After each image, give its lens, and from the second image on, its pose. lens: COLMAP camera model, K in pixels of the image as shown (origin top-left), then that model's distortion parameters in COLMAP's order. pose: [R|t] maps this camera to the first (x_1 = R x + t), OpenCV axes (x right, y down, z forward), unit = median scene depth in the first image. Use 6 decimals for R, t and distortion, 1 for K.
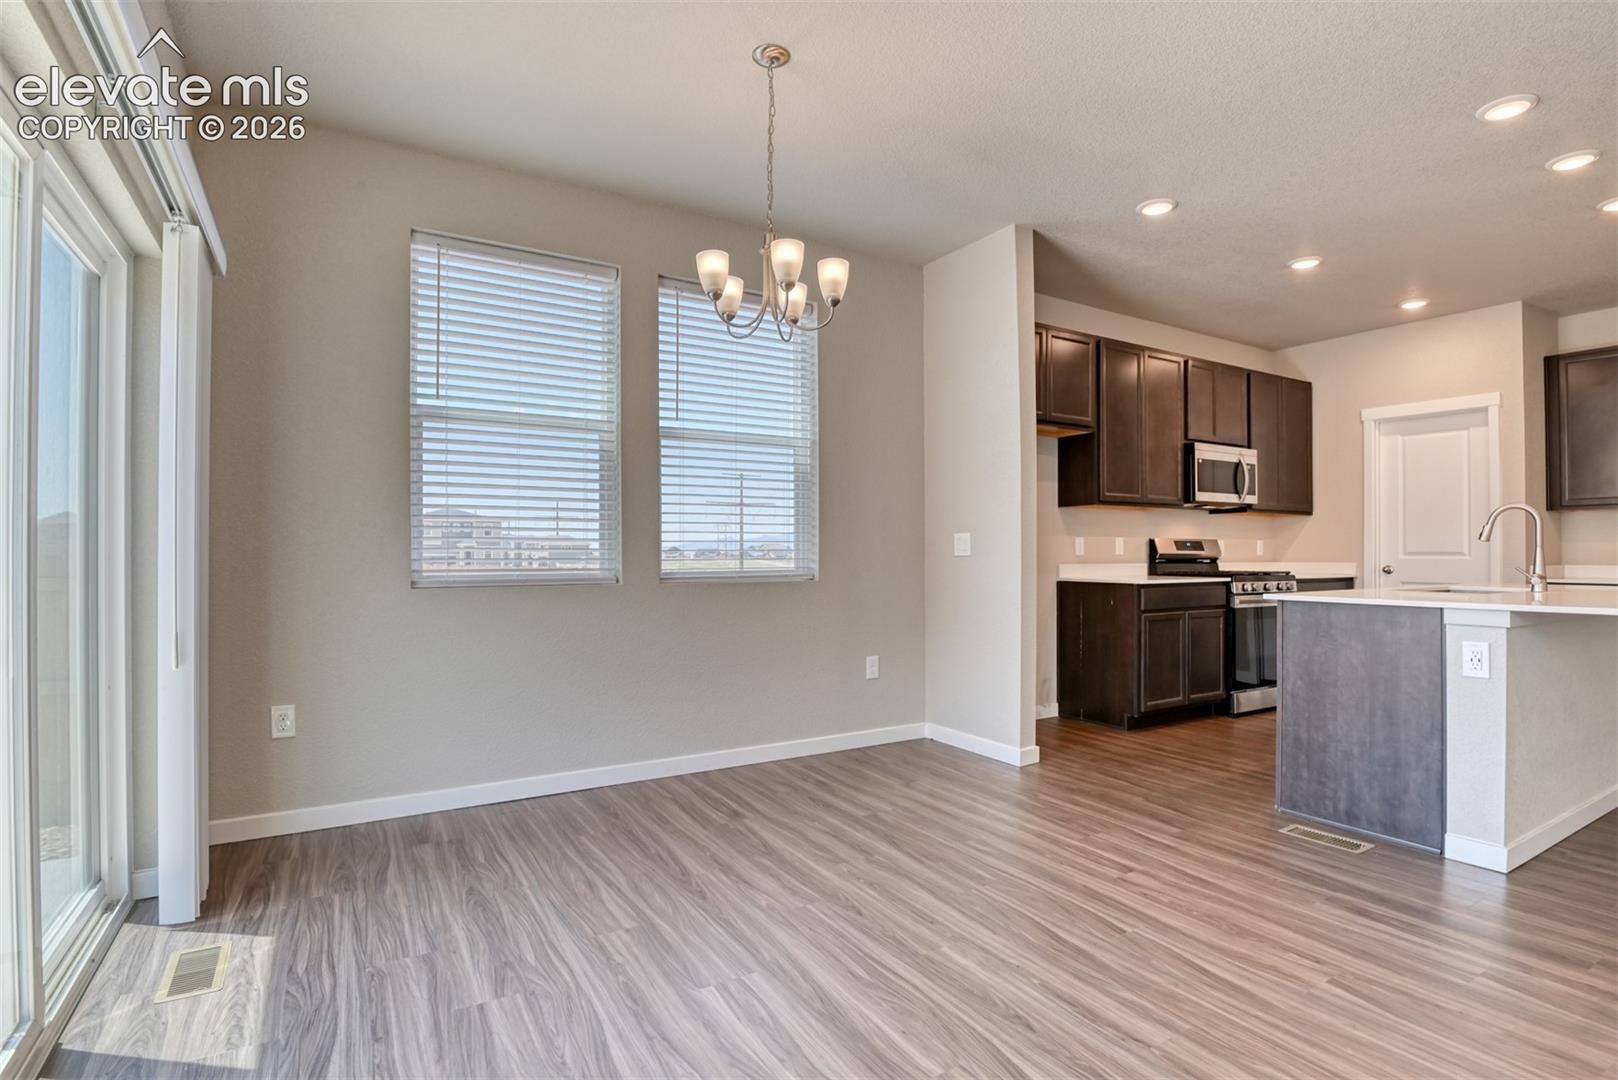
lens RADIAL K [[806.9, 0, 811.9], [0, 806.9, 545.2], [0, 0, 1]] dist [-0.026232, -0.002690]
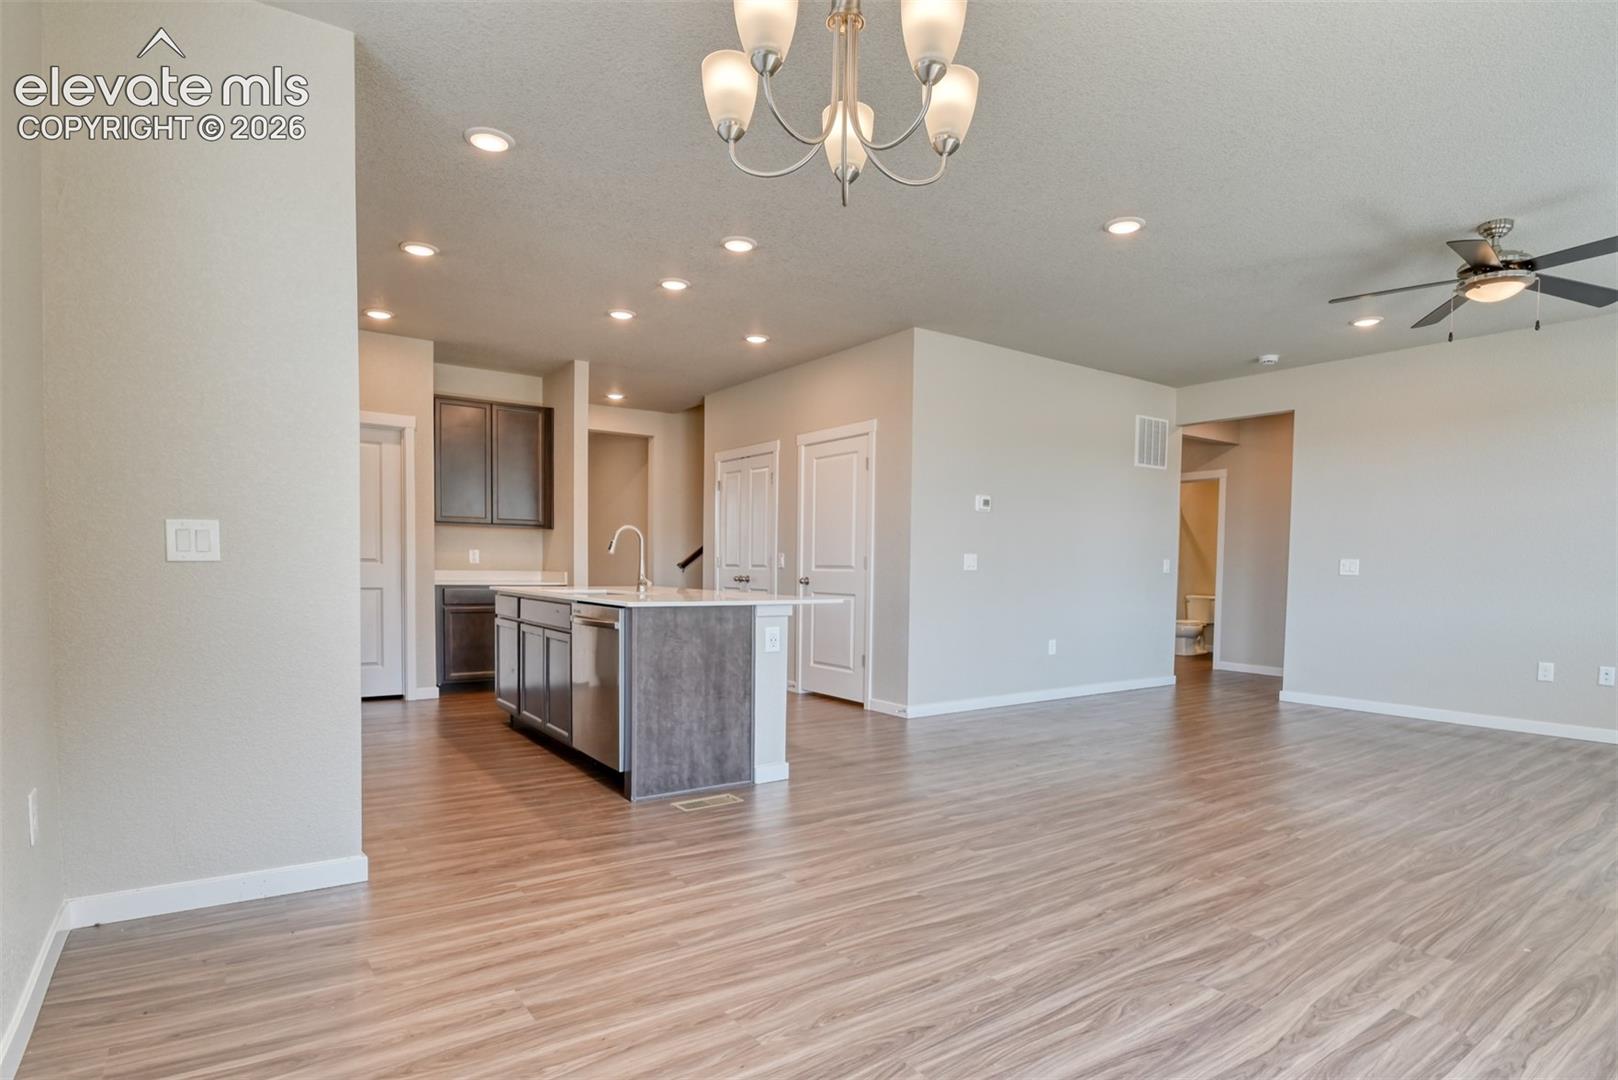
lens RADIAL K [[806.9, 0, 777.6], [0, 806.9, 609.5], [0, 0, 1]] dist [-0.026232, -0.002690]
pose [[-0.040753, -0.055588, 0.997622, -0.549774], [-0.024114, 0.998215, 0.054636, 0.009462], [-0.998878, -0.021830, -0.042021, 0.944117]]
